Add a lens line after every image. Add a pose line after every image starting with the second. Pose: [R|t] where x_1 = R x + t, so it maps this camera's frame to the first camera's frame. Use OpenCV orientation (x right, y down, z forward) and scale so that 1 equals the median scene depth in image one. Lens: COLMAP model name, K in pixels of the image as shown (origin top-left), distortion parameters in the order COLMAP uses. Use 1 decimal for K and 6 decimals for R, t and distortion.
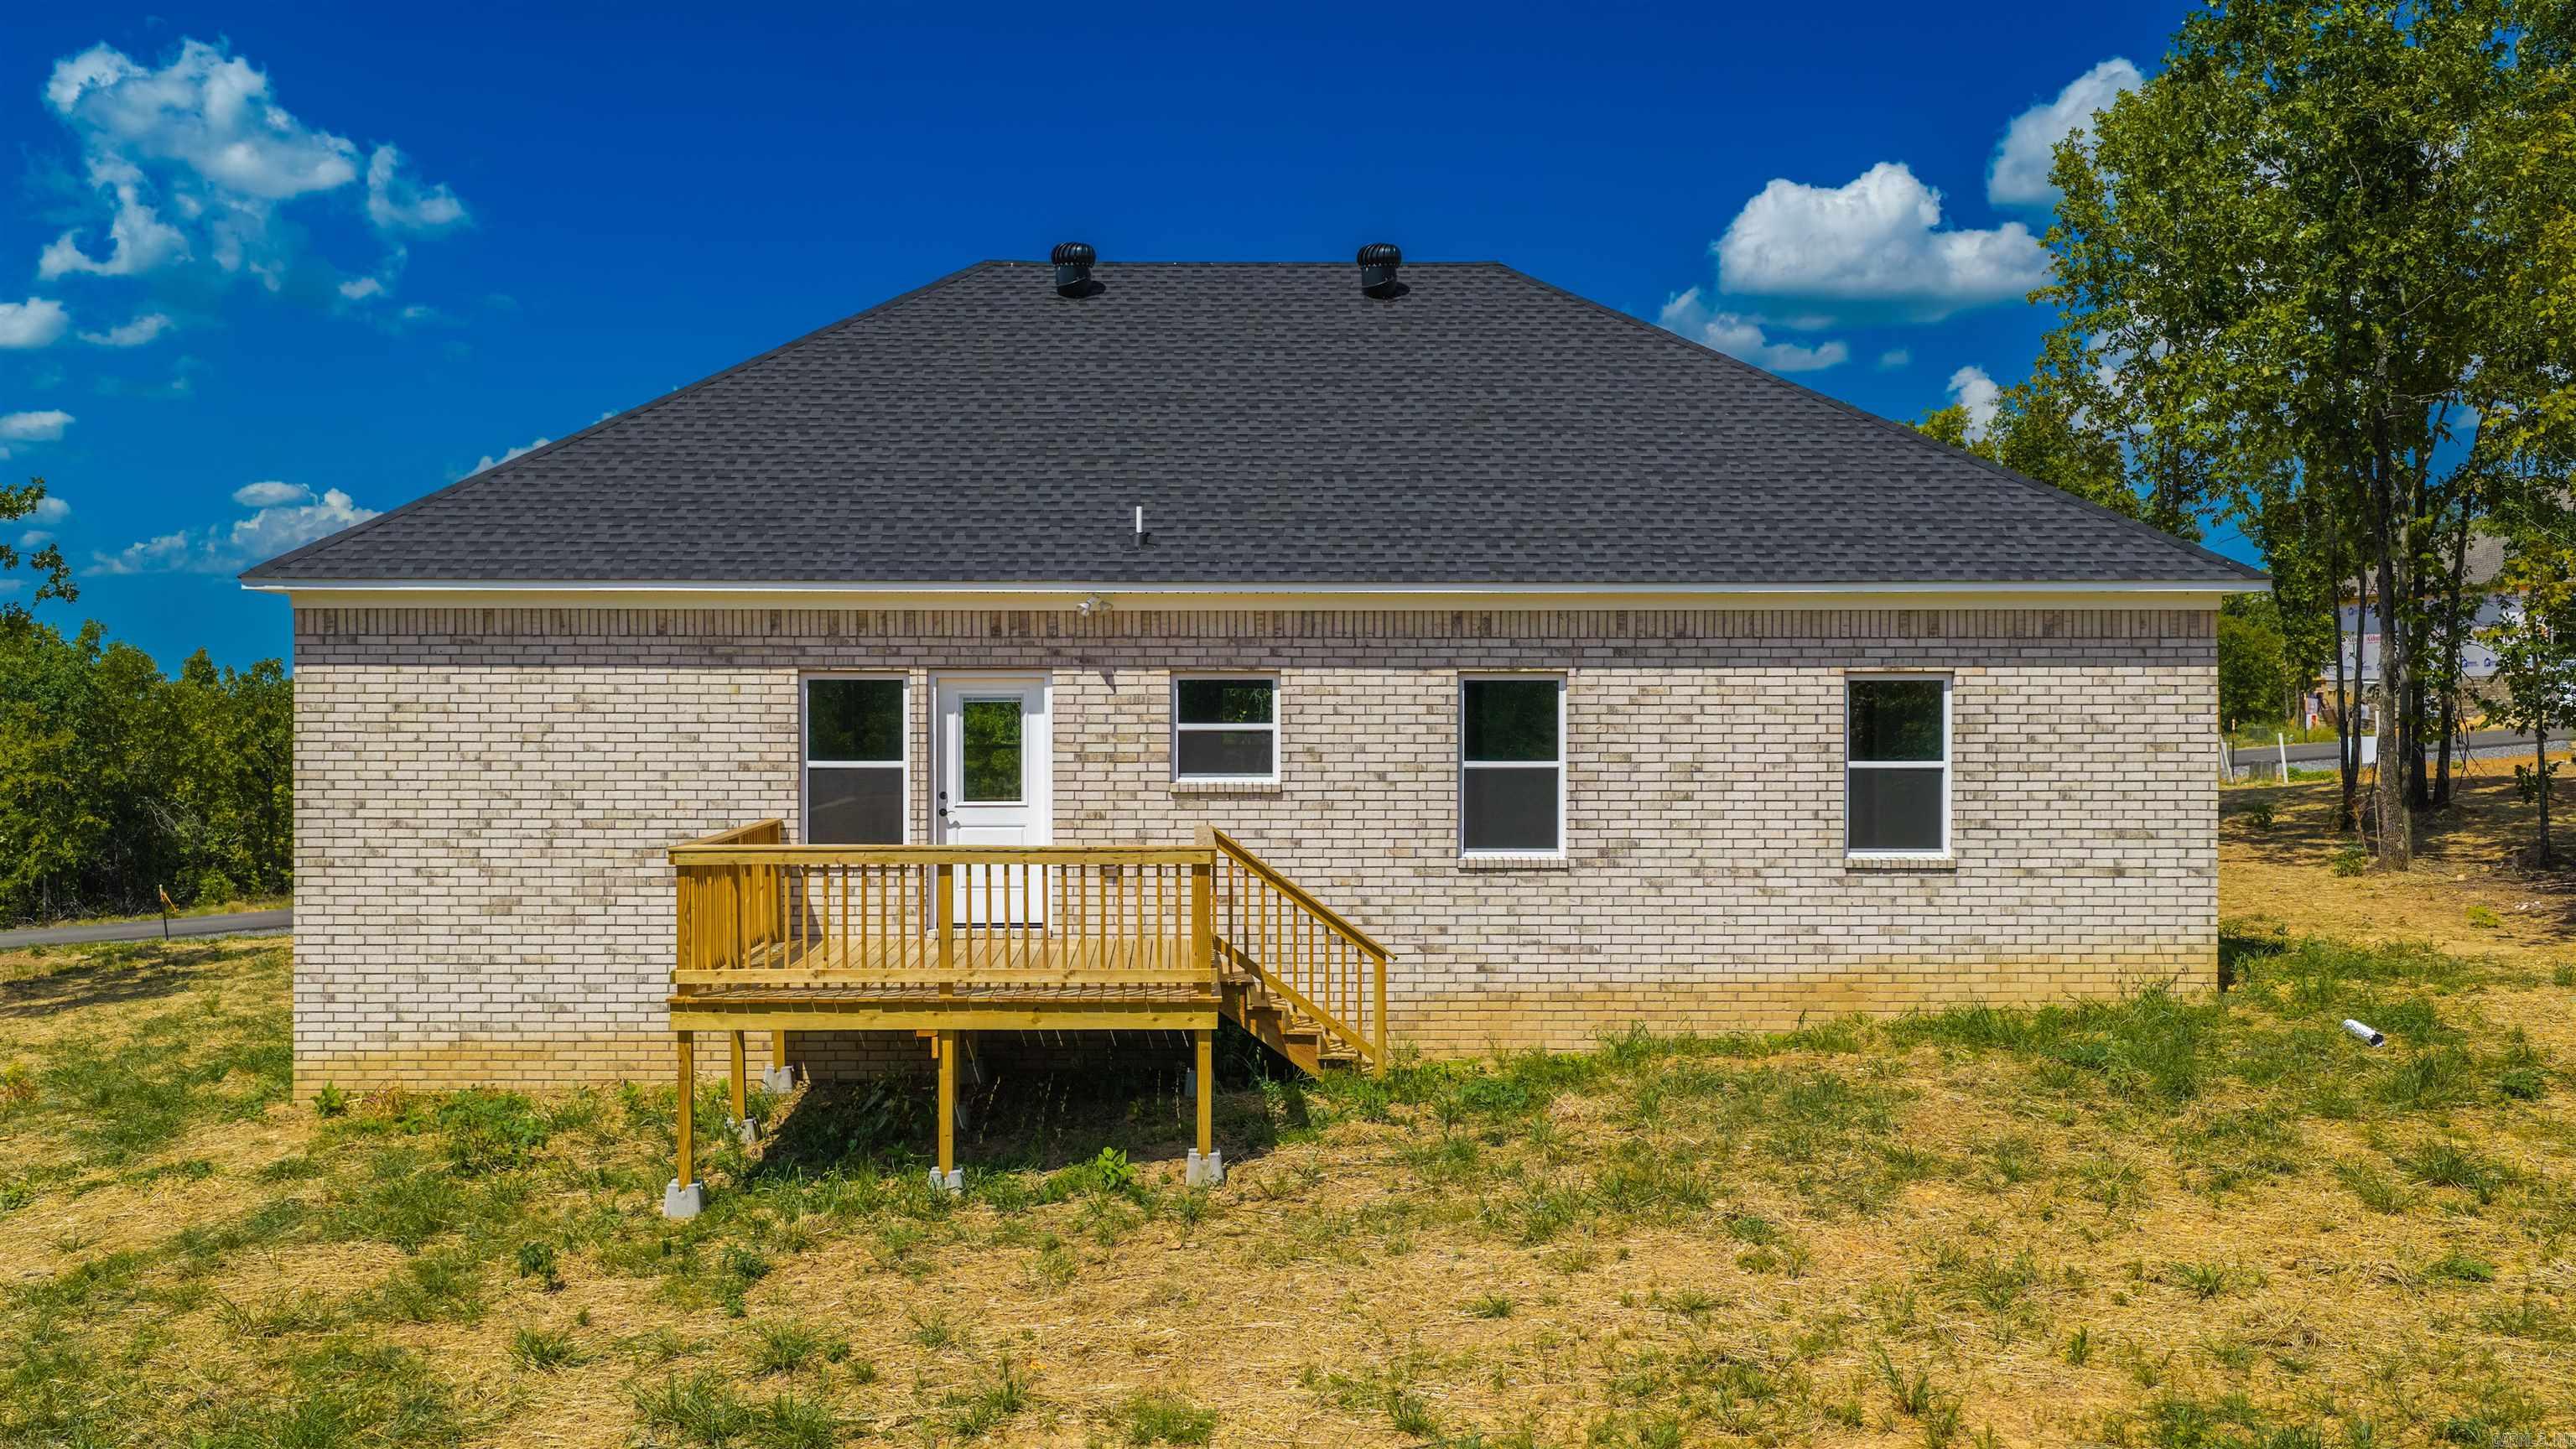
lens RADIAL K [[2168.7, 0, 1189.3], [0, 2168.7, 738.3], [0, 0, 1]] dist [0.022564, -0.038896]
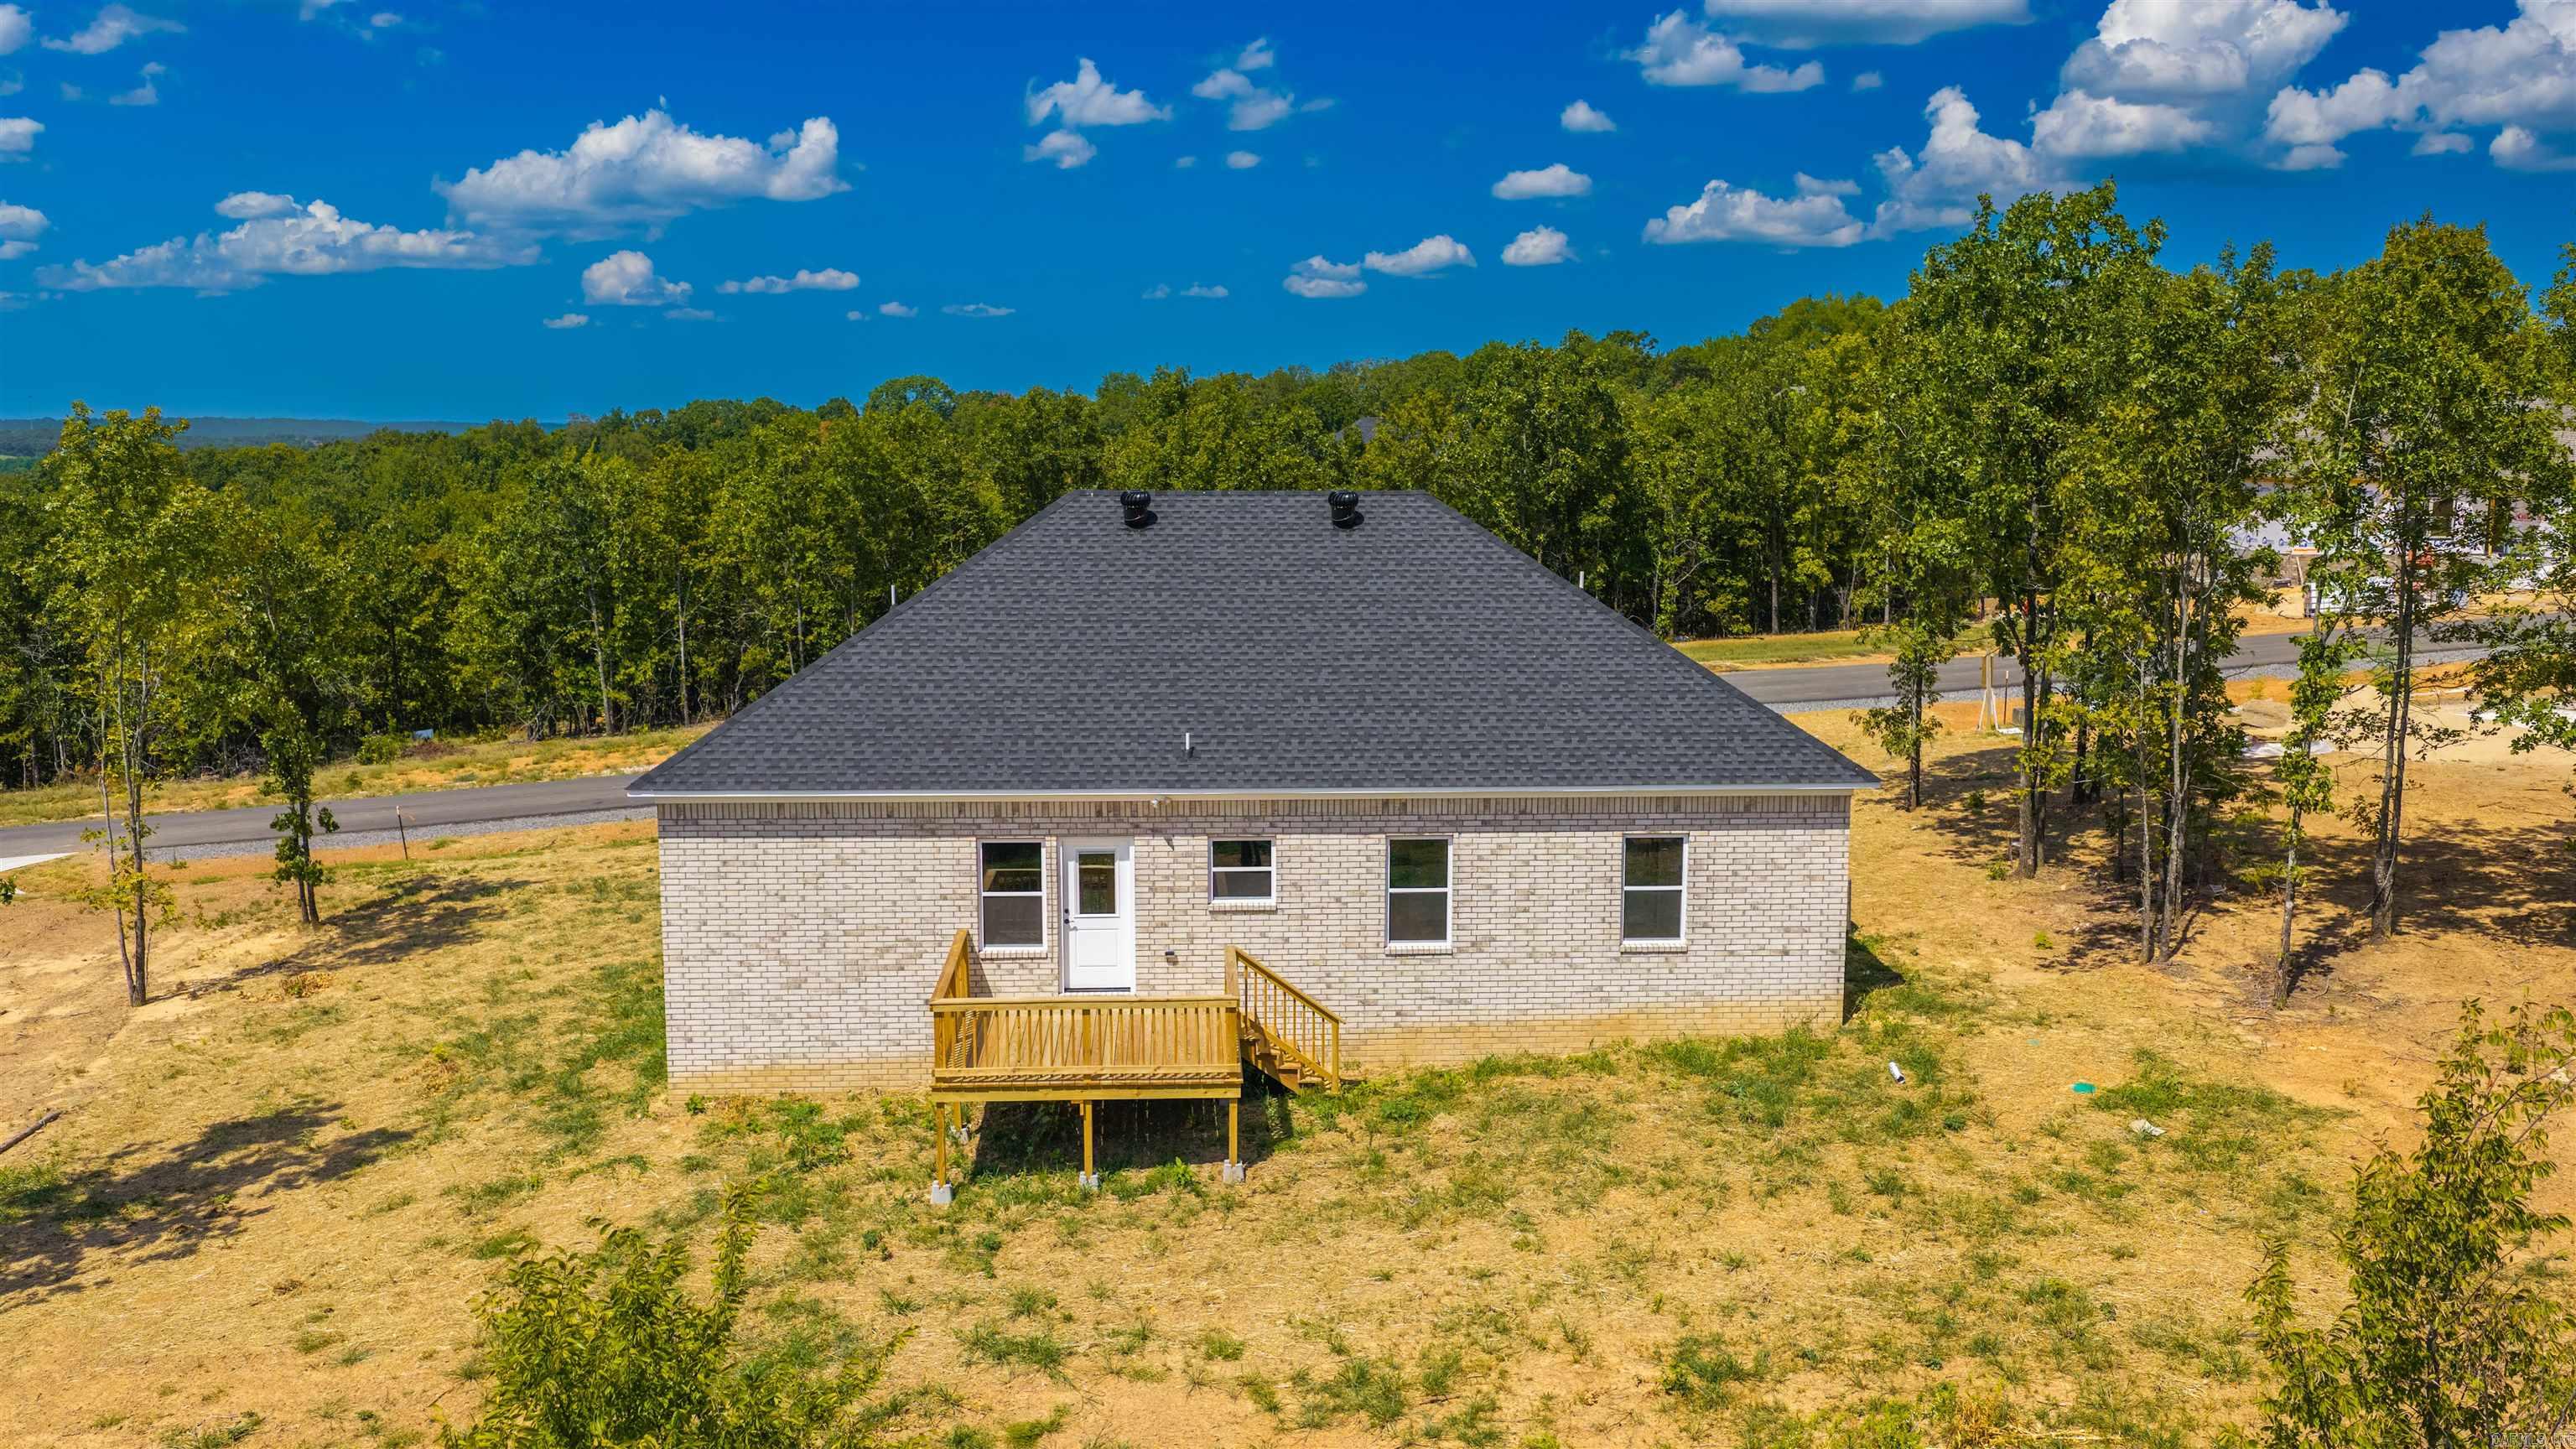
lens RADIAL K [[2168.7, 0, 1278.4], [0, 2168.7, 719.7], [0, 0, 1]] dist [0.022564, -0.038896]
pose [[0.999081, -0.004880, 0.042588, -0.024698], [-0.001034, 0.990468, 0.137740, -0.339596], [-0.042854, -0.137658, 0.989552, -0.585945]]
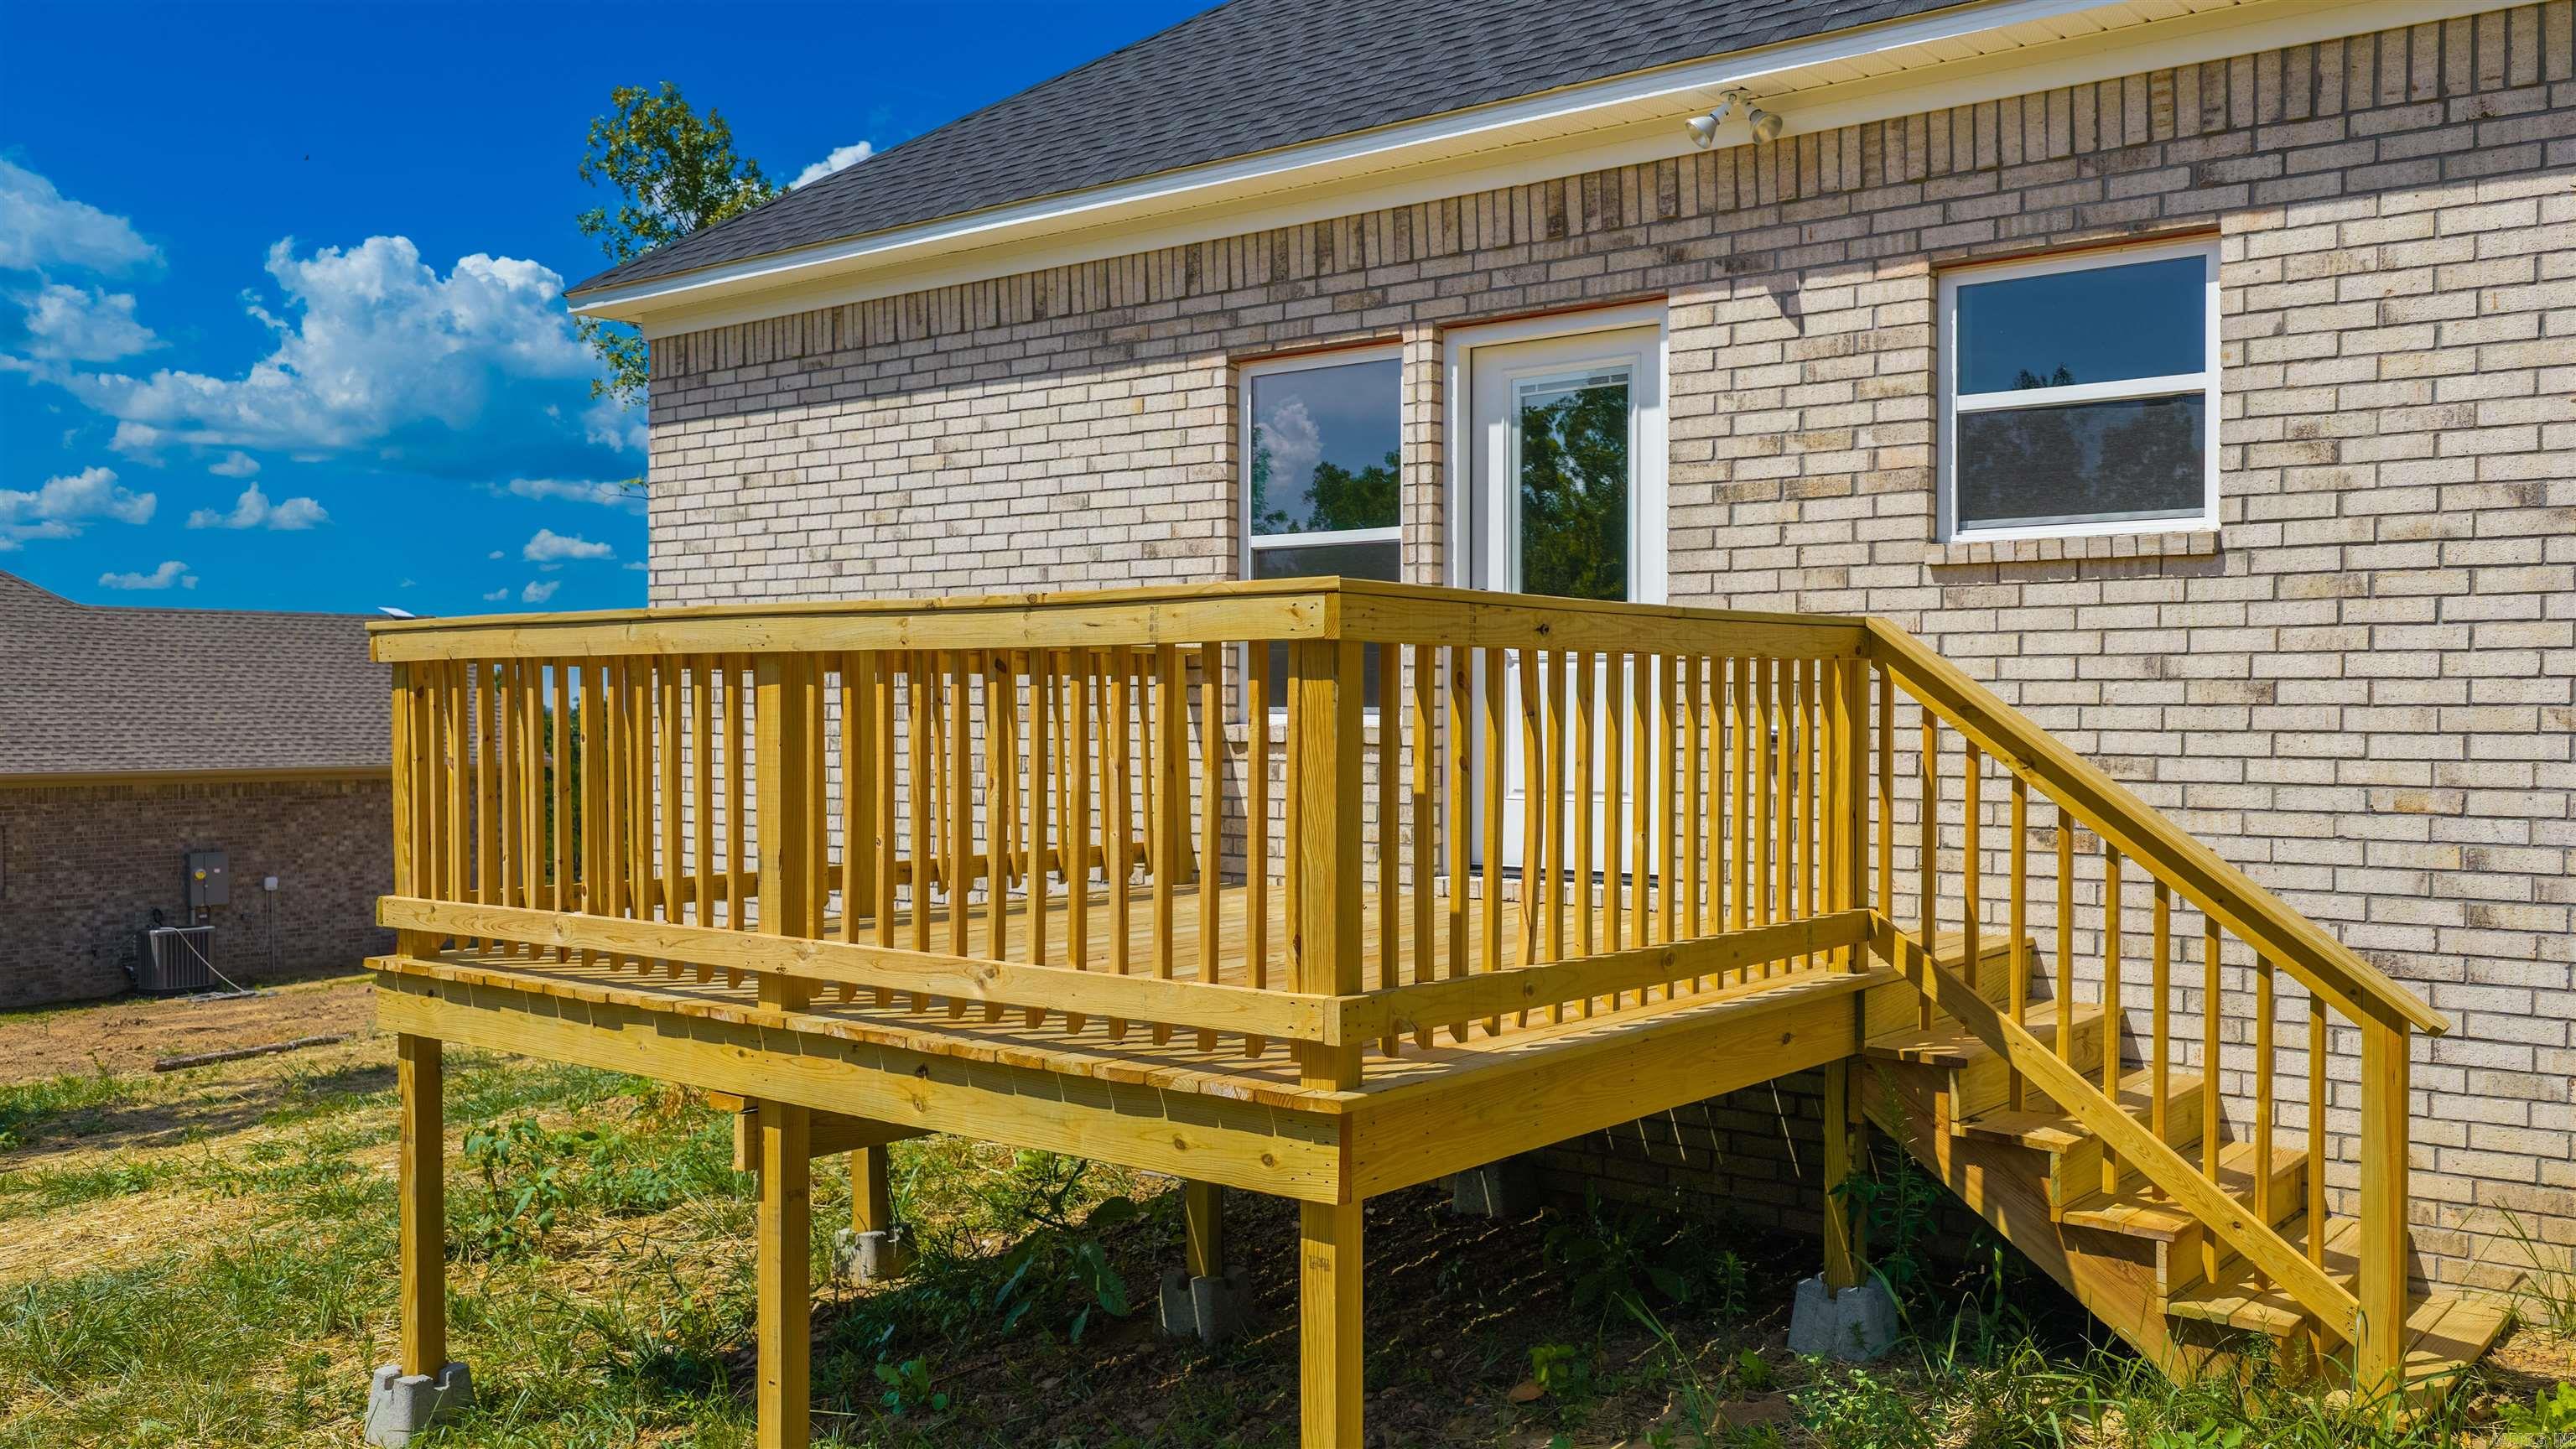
lens RADIAL K [[2168.7, 0, 1264.4], [0, 2168.7, 733.1], [0, 0, 1]] dist [0.022564, -0.038896]
pose [[0.765696, 0.008033, -0.643152, 0.156380], [-0.004846, 0.999966, 0.006721, 0.053744], [0.643184, -0.002029, 0.765709, 0.613194]]
